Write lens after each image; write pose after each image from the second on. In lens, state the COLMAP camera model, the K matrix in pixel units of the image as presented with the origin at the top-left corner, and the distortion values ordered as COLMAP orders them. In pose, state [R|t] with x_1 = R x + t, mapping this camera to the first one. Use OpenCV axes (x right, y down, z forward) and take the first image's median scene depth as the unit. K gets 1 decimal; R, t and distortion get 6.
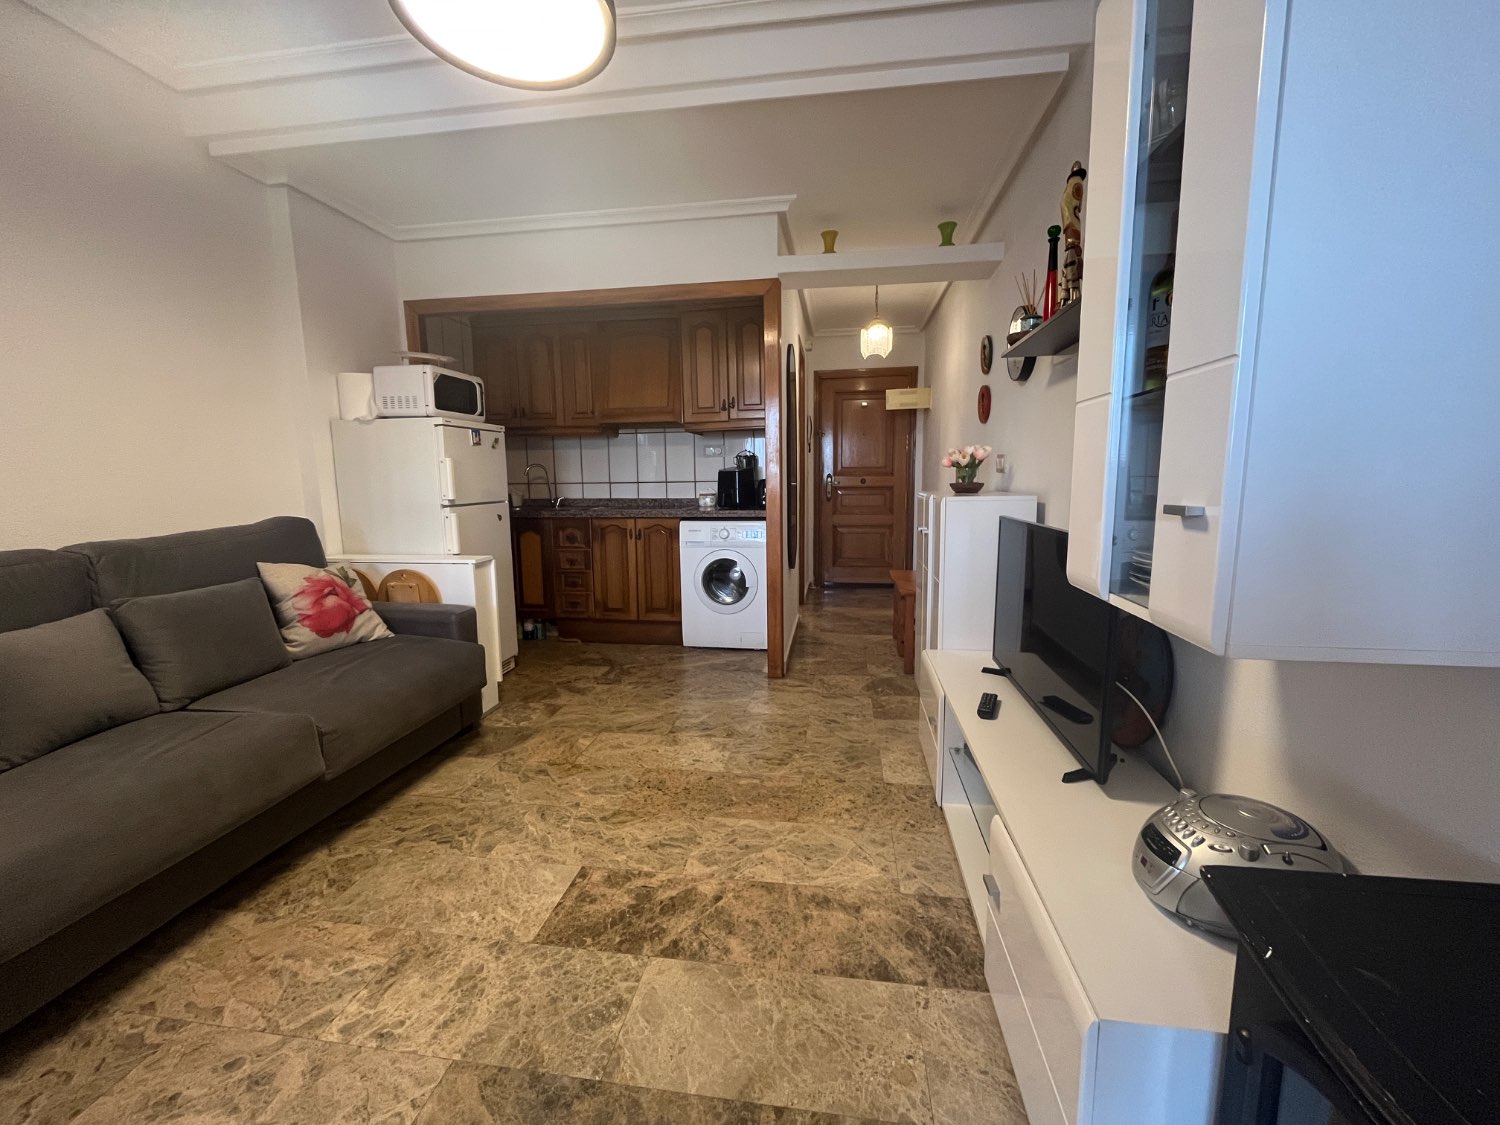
lens RADIAL K [[608.1, 0, 750.0], [0, 608.1, 562.5], [0, 0, 1]] dist [-0.004145, -0.000719]
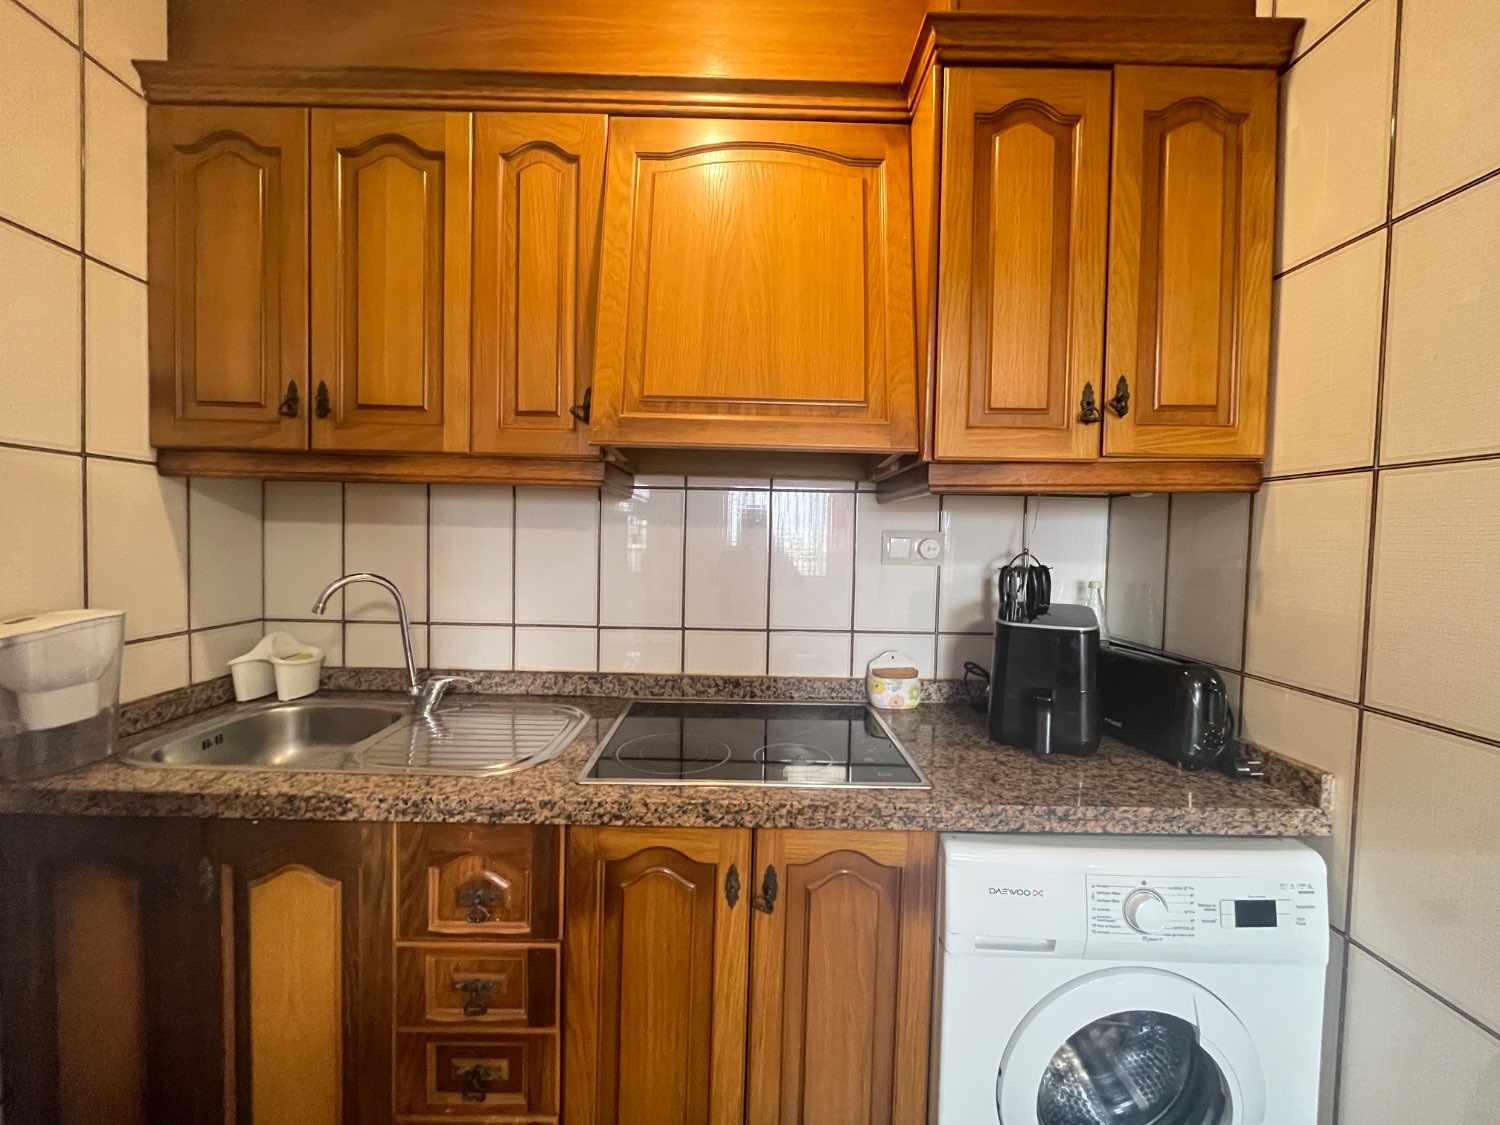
lens RADIAL K [[608.1, 0, 750.0], [0, 608.1, 562.5], [0, 0, 1]] dist [-0.004145, -0.000719]
pose [[0.986697, 0.025450, 0.160567, -0.224677], [-0.009701, 0.995128, -0.098112, -0.149462], [-0.162282, 0.095250, 0.982137, 0.718348]]
